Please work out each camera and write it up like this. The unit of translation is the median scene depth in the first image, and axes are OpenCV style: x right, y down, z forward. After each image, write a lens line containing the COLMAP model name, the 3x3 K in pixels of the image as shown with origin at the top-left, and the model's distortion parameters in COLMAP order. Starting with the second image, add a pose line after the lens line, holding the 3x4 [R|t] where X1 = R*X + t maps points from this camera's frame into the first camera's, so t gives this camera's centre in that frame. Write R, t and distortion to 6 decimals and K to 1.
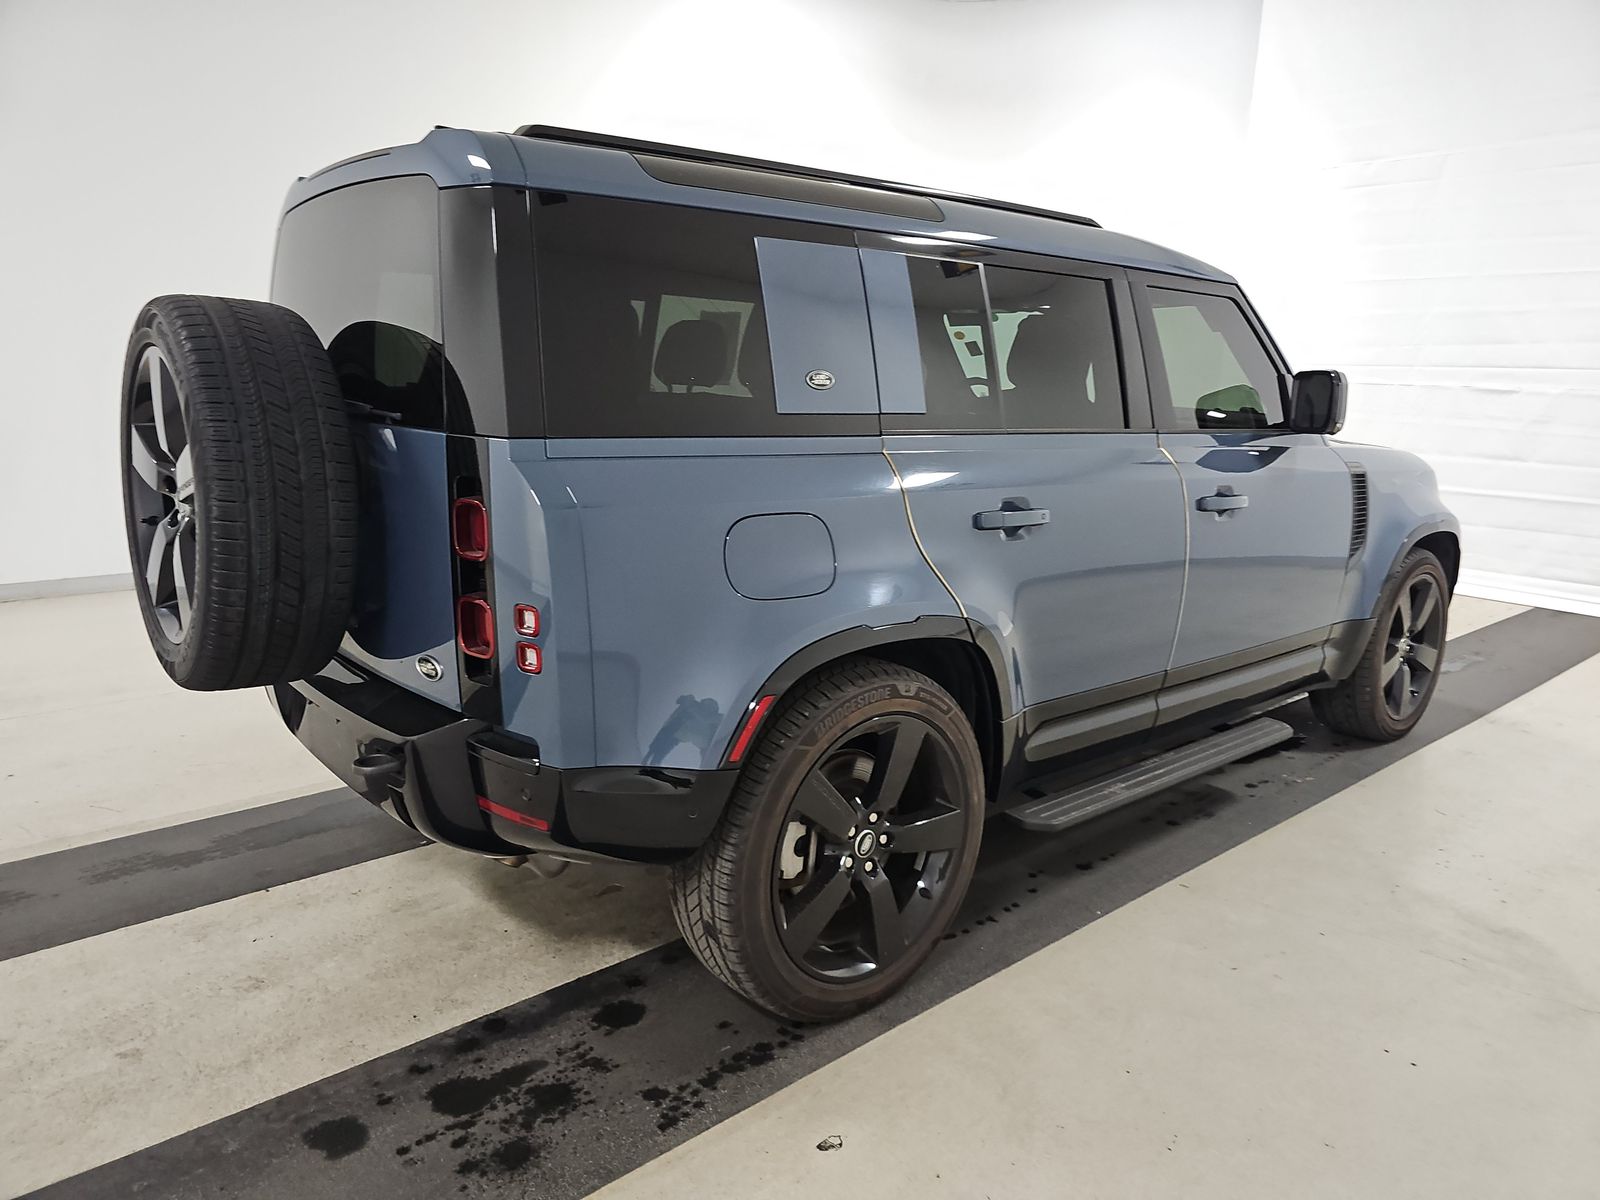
lens RADIAL K [[1086.1, 0, 794.8], [0, 1086.1, 603.1], [0, 0, 1]] dist [0.000525, -0.008656]
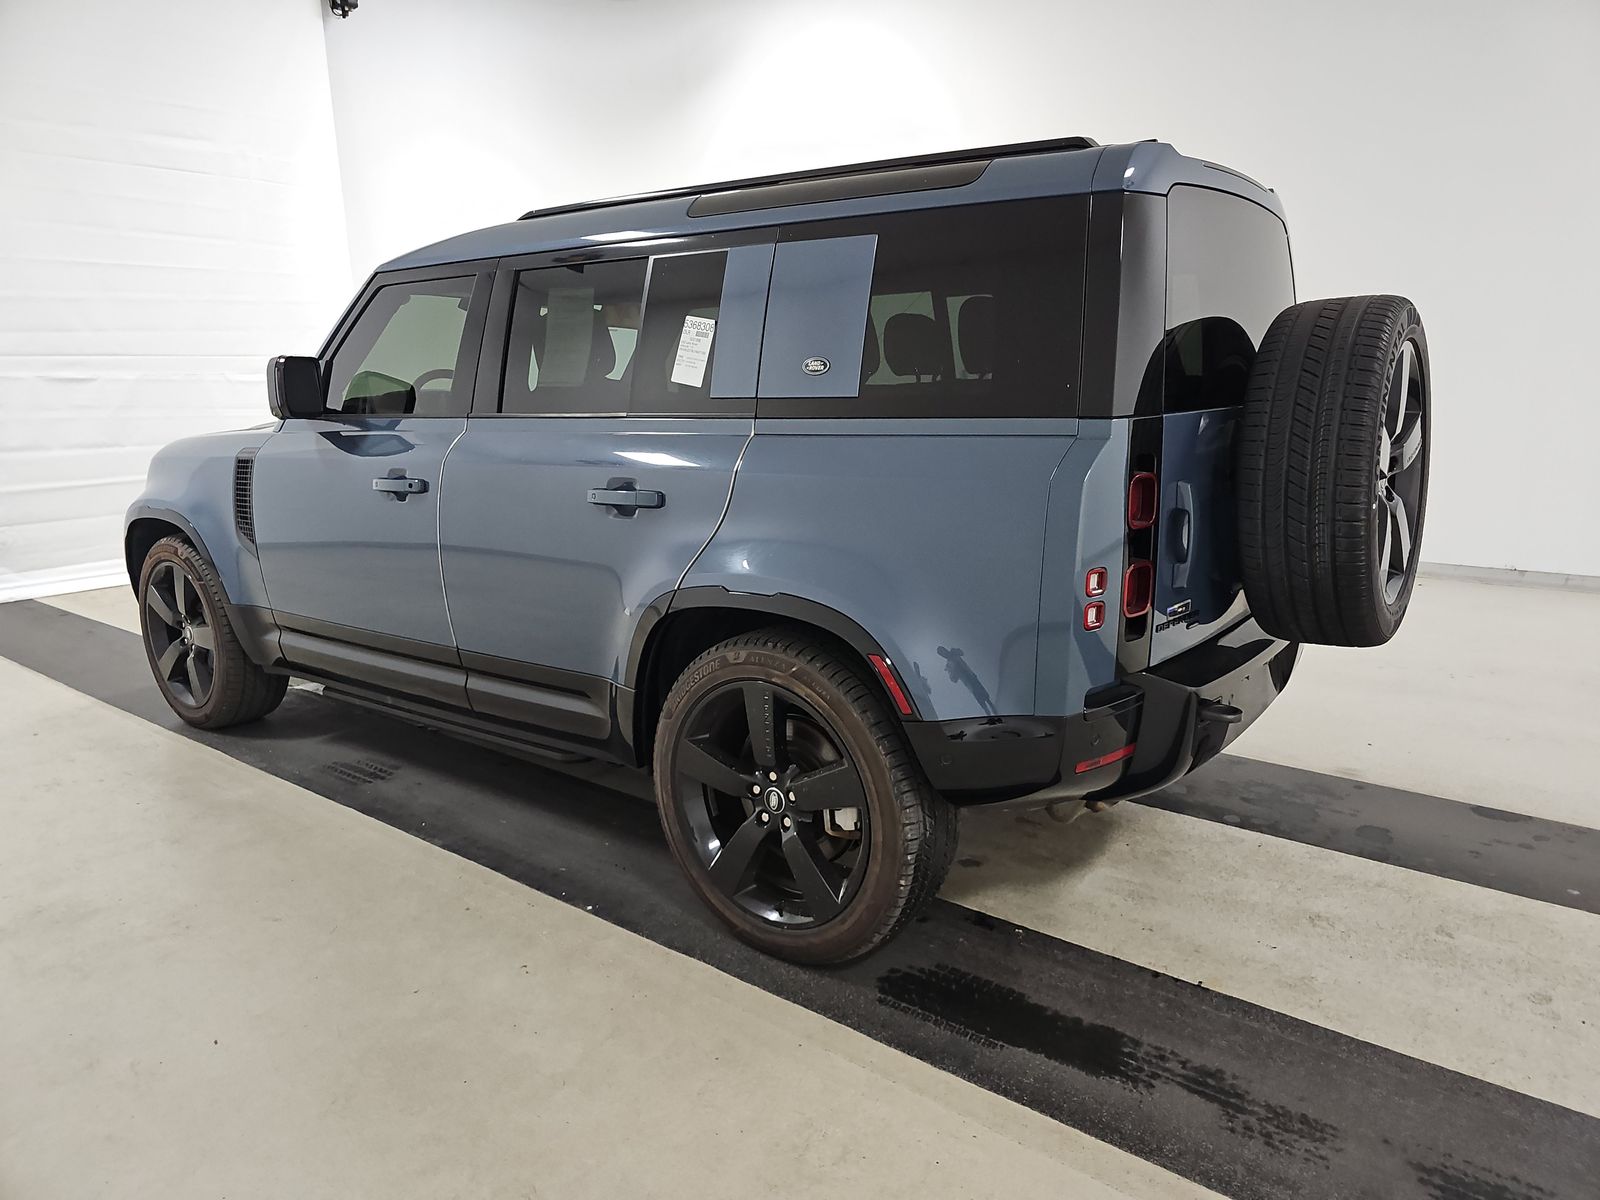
lens RADIAL K [[1132.8, 0, 822.1], [0, 1132.8, 598.0], [0, 0, 1]] dist [-0.003297, -0.001922]
pose [[-0.244552, -0.215731, 0.945333, -1.476467], [0.217904, 0.937771, 0.270376, -0.394099], [-0.944834, 0.272113, -0.182325, 1.698188]]
